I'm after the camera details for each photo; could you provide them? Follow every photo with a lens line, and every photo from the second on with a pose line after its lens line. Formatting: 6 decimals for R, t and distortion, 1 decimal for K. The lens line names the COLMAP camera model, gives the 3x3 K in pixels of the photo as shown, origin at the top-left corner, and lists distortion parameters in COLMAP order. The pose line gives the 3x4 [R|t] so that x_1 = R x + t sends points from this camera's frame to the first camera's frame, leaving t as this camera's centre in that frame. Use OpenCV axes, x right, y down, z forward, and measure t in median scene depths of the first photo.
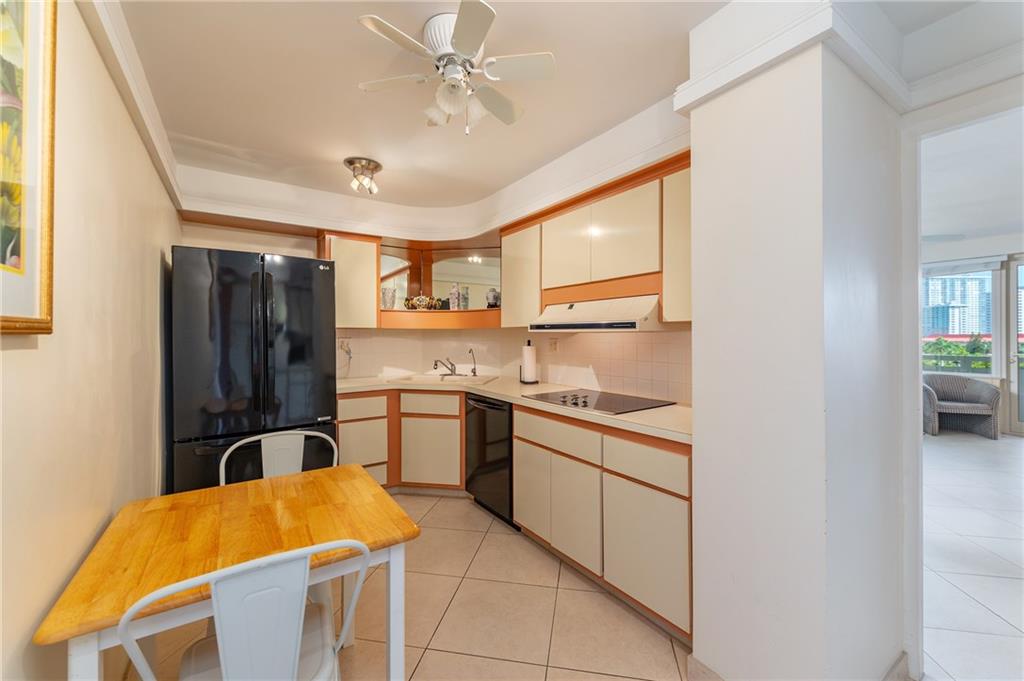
lens RADIAL K [[412.0, 0, 519.9], [0, 412.0, 339.3], [0, 0, 1]] dist [0.003023, 0.000061]
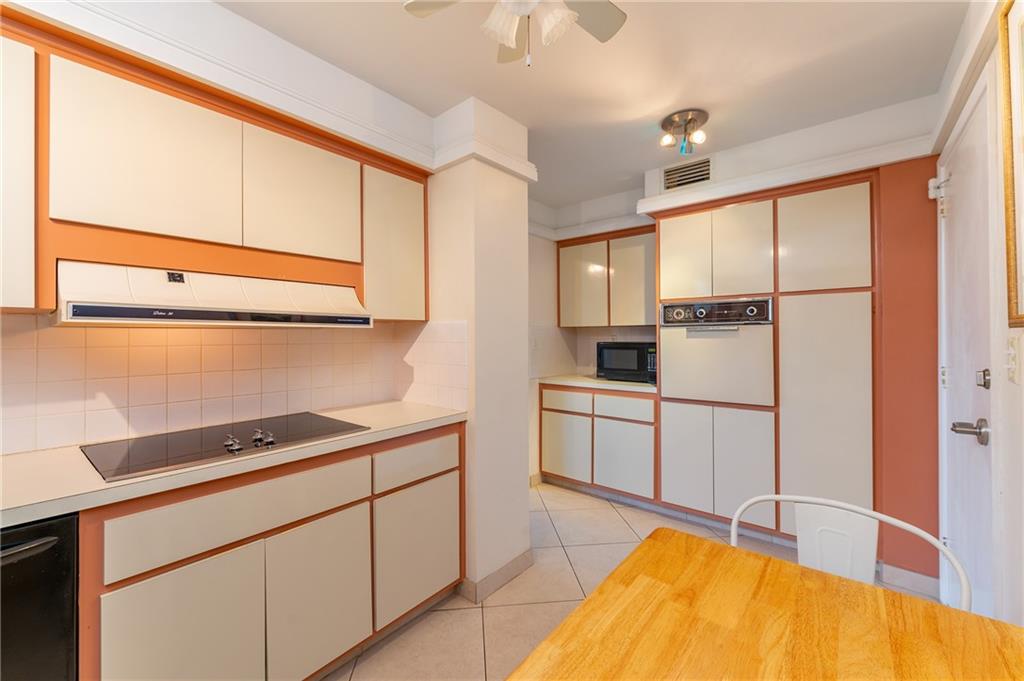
lens RADIAL K [[412.0, 0, 512.6], [0, 412.0, 335.2], [0, 0, 1]] dist [0.003023, 0.000061]
pose [[-0.283327, 0.003525, 0.959017, -0.648799], [0.011442, 0.999934, -0.000295, -0.000598], [-0.958955, 0.010889, -0.283348, 0.956514]]
